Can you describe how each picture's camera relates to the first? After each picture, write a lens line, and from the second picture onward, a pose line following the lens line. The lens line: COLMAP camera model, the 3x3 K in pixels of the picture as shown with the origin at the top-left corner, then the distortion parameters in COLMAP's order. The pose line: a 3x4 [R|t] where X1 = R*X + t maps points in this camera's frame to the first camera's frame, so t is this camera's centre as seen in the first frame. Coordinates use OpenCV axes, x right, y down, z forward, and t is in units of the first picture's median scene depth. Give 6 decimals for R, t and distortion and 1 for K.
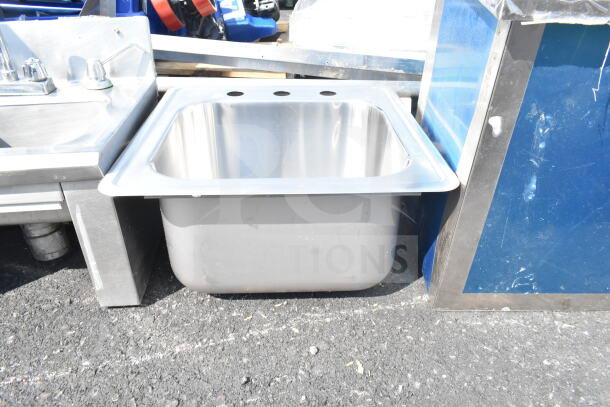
lens RADIAL K [[476.1, 0, 302.7], [0, 476.1, 192.2], [0, 0, 1]] dist [-0.018664, 0.012249]
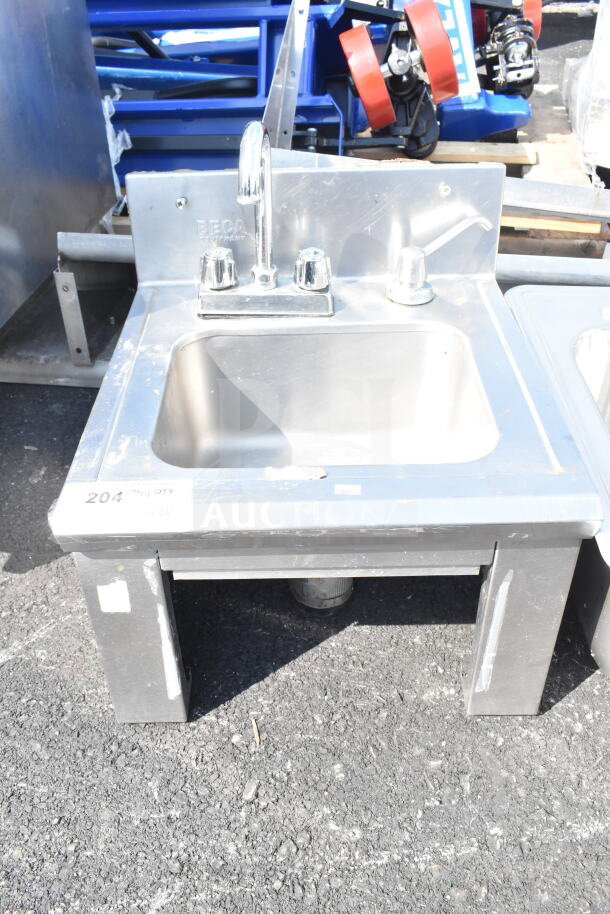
lens RADIAL K [[798.4, 0, 299.9], [0, 798.4, 458.0], [0, 0, 1]] dist [-0.017487, 0.001311]
pose [[0.997181, 0.044183, -0.060639, -0.605461], [-0.034832, 0.988461, 0.147419, -0.208931], [0.066453, -0.144891, 0.987214, 0.079356]]
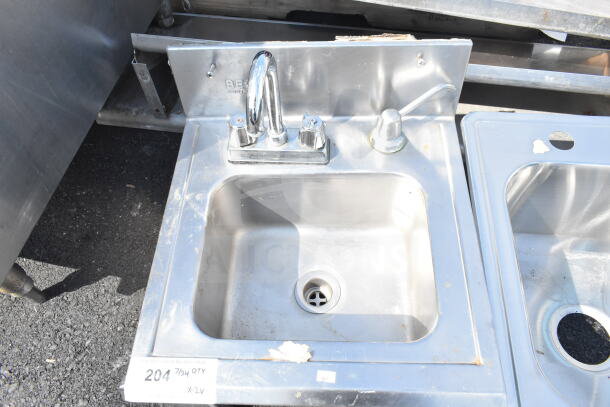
lens RADIAL K [[476.1, 0, 304.4], [0, 476.1, 204.4], [0, 0, 1]] dist [-0.018664, 0.012249]
pose [[0.993179, 0.080054, -0.084771, -0.598185], [-0.030519, 0.880186, 0.473647, -0.586951], [0.112531, -0.467830, 0.876625, 0.381397]]
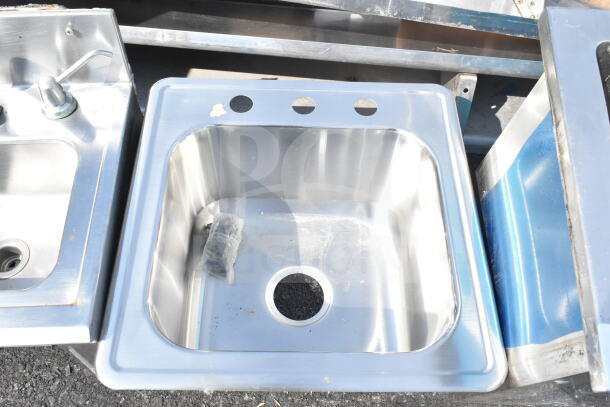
lens RADIAL K [[563.5, 0, 305.1], [0, 563.5, 202.1], [0, 0, 1]] dist [-0.017963, 0.000000]
pose [[0.998891, 0.046992, 0.002858, -0.048562], [-0.042648, 0.877518, 0.477643, -0.652239], [0.019938, -0.477236, 0.878549, 0.204656]]
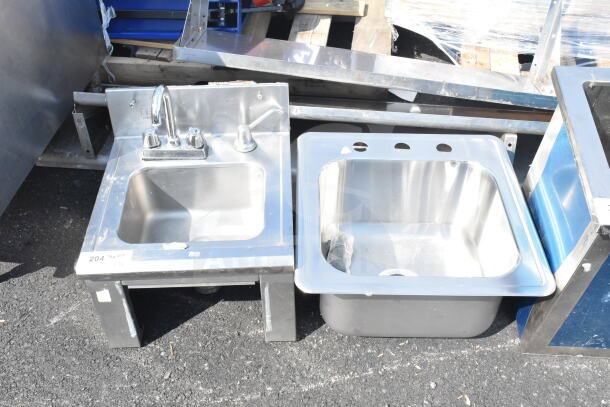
lens RADIAL K [[649.9, 0, 304.3], [0, 649.9, 199.7], [0, 0, 1]] dist [-0.016427, 0.000000]
pose [[0.999058, 0.035783, -0.024563, -0.301663], [-0.028995, 0.971377, 0.235766, -0.577372], [0.032296, -0.234831, 0.971499, -0.656163]]
